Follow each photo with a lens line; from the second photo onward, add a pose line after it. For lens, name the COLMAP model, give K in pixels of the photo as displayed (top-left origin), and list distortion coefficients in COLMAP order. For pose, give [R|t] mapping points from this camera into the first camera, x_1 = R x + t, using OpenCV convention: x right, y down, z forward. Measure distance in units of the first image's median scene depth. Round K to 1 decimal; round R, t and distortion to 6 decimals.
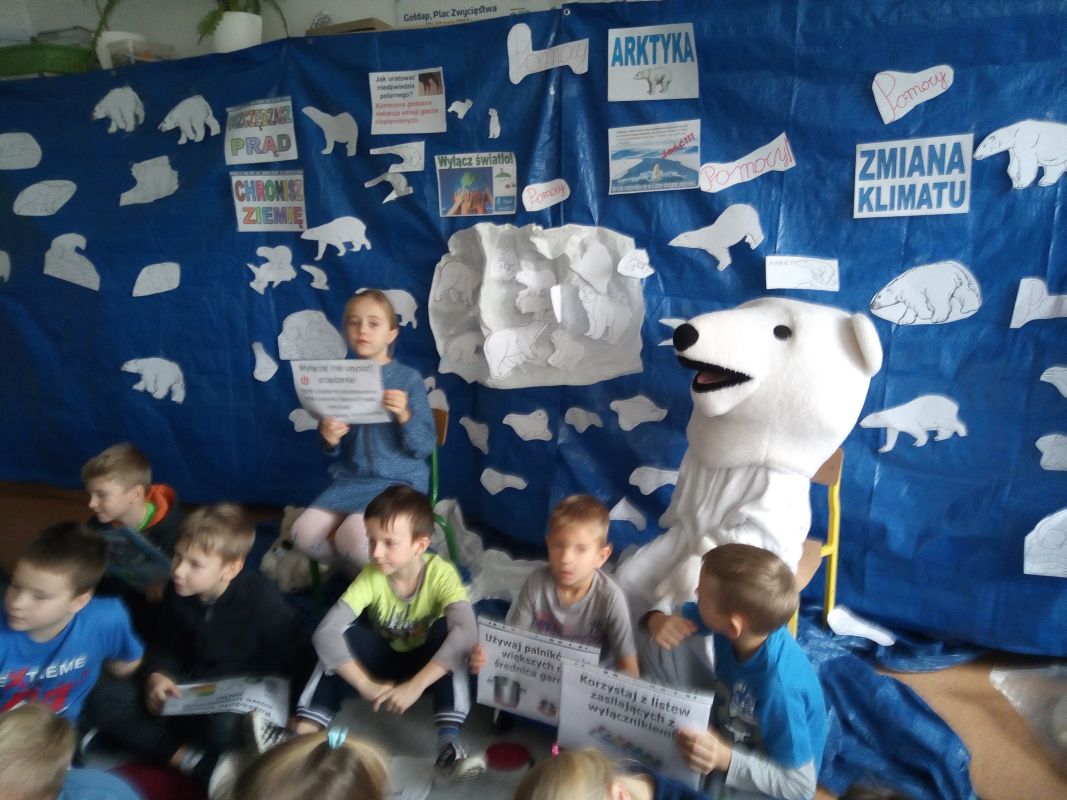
lens RADIAL K [[806.9, 0, 537.4], [0, 806.9, 404.2], [0, 0, 1]] dist [0.034009, -0.032552]
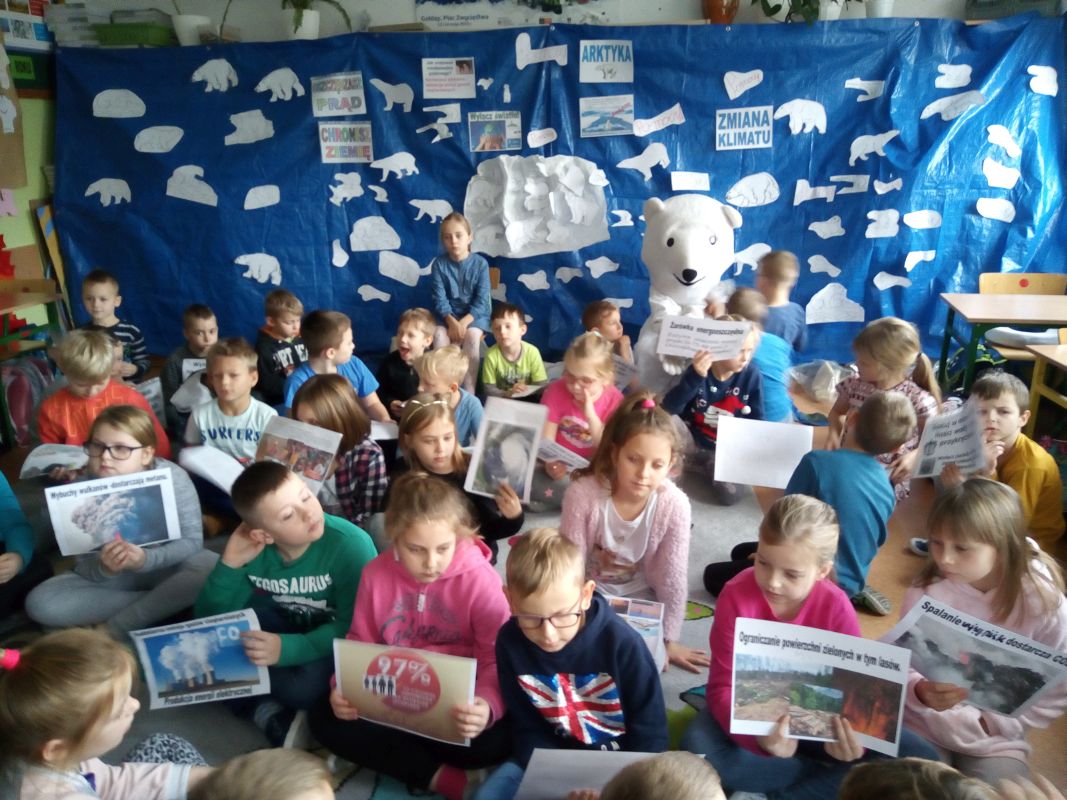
lens RADIAL K [[806.9, 0, 552.3], [0, 806.9, 410.3], [0, 0, 1]] dist [0.034009, -0.032552]
pose [[0.963960, -0.078785, 0.254115, -0.429664], [0.065062, 0.995955, 0.061976, 0.196696], [-0.257970, -0.043209, 0.965186, -0.633931]]
